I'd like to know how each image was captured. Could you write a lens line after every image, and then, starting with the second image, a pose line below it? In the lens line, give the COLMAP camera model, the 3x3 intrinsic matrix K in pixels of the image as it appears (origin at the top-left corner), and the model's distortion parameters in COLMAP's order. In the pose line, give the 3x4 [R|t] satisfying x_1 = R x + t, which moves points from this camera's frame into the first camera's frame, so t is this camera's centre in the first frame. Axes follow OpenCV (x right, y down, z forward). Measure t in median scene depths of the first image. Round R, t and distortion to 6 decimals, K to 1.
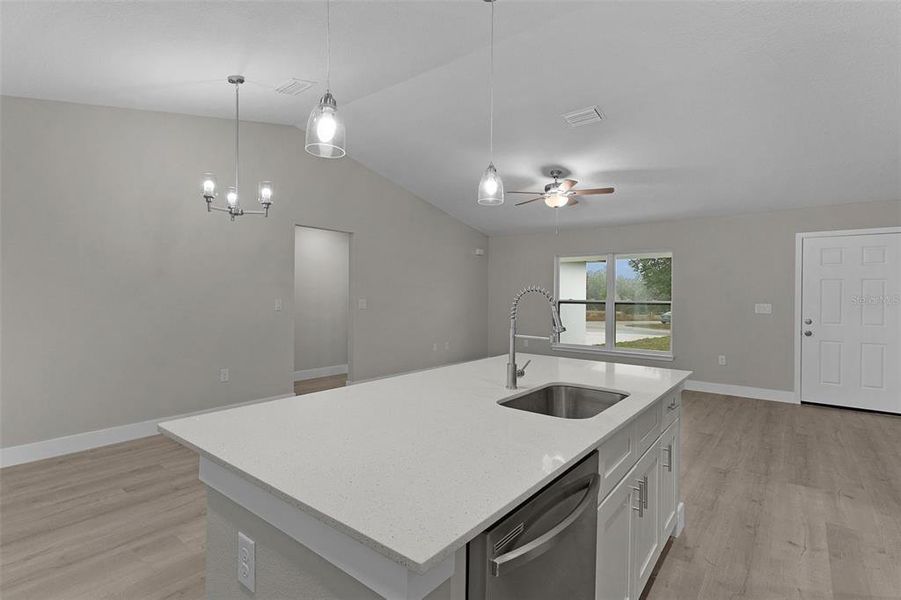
lens RADIAL K [[443.5, 0, 448.1], [0, 443.5, 298.7], [0, 0, 1]] dist [-0.004998, 0.001776]
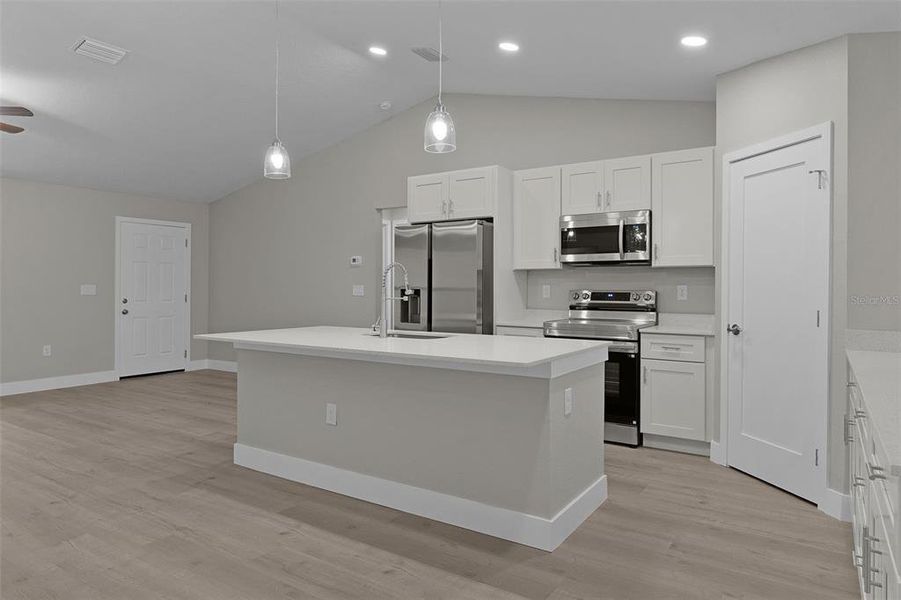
lens RADIAL K [[572.4, 0, 453.6], [0, 572.4, 285.1], [0, 0, 1]] dist [0.004539, -0.001152]
pose [[-0.093863, -0.015626, 0.995463, -0.629150], [0.005865, 0.999851, 0.016248, -0.003641], [-0.995568, 0.007364, -0.093757, 0.342291]]
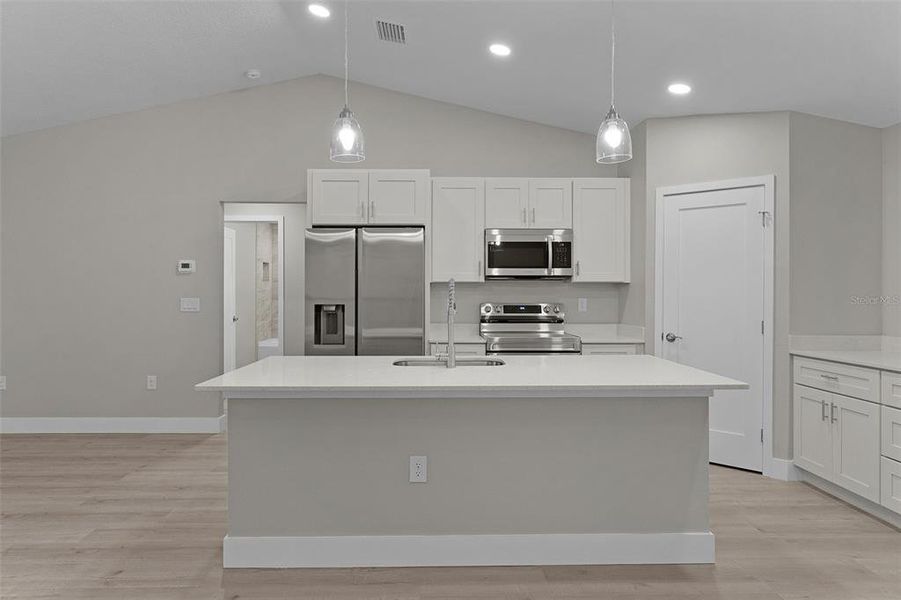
lens RADIAL K [[572.4, 0, 450.9], [0, 572.4, 291.8], [0, 0, 1]] dist [0.004539, -0.001152]
pose [[-0.648570, -0.017945, 0.760944, -0.378231], [-0.006809, 0.999819, 0.017775, -0.014713], [-0.761125, 0.006347, -0.648574, 0.727695]]
